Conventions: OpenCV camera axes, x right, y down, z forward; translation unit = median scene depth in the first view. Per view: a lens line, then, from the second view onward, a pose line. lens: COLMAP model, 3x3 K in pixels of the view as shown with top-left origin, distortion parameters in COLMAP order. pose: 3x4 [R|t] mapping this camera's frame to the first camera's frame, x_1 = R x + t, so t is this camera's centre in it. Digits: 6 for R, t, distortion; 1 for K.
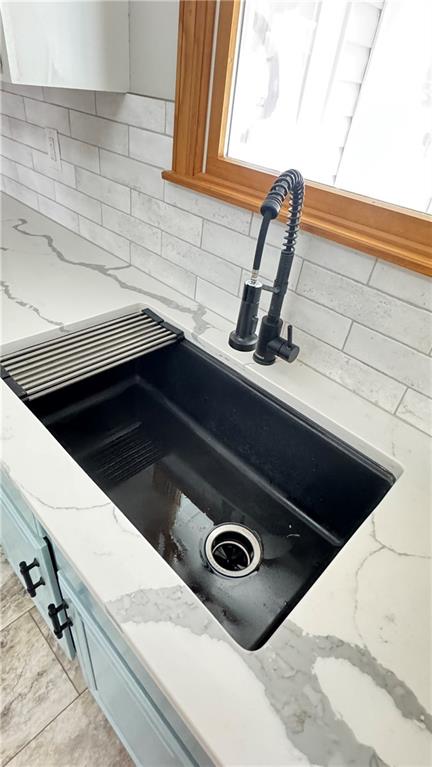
lens RADIAL K [[398.1, 0, 216.0], [0, 398.1, 383.5], [0, 0, 1]] dist [0.000832, 0.000140]
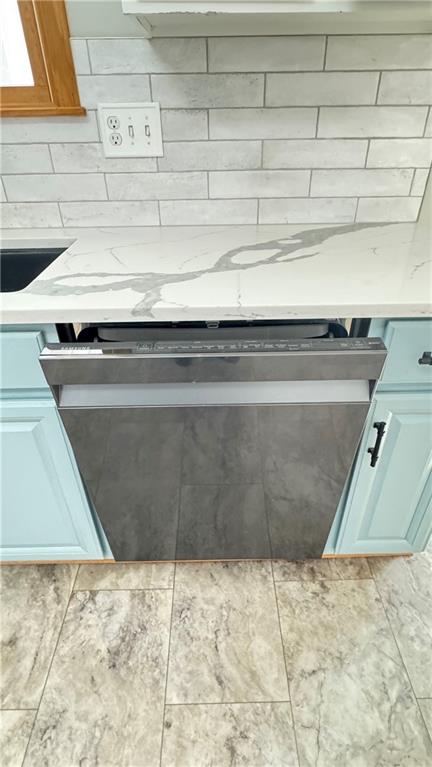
lens RADIAL K [[398.1, 0, 216.0], [0, 398.1, 383.5], [0, 0, 1]] dist [0.000832, 0.000140]
pose [[0.693021, -0.501843, 0.517568, -0.410302], [0.516535, 0.846475, 0.129119, 1.208831], [-0.502905, 0.177860, 0.845844, -0.824691]]
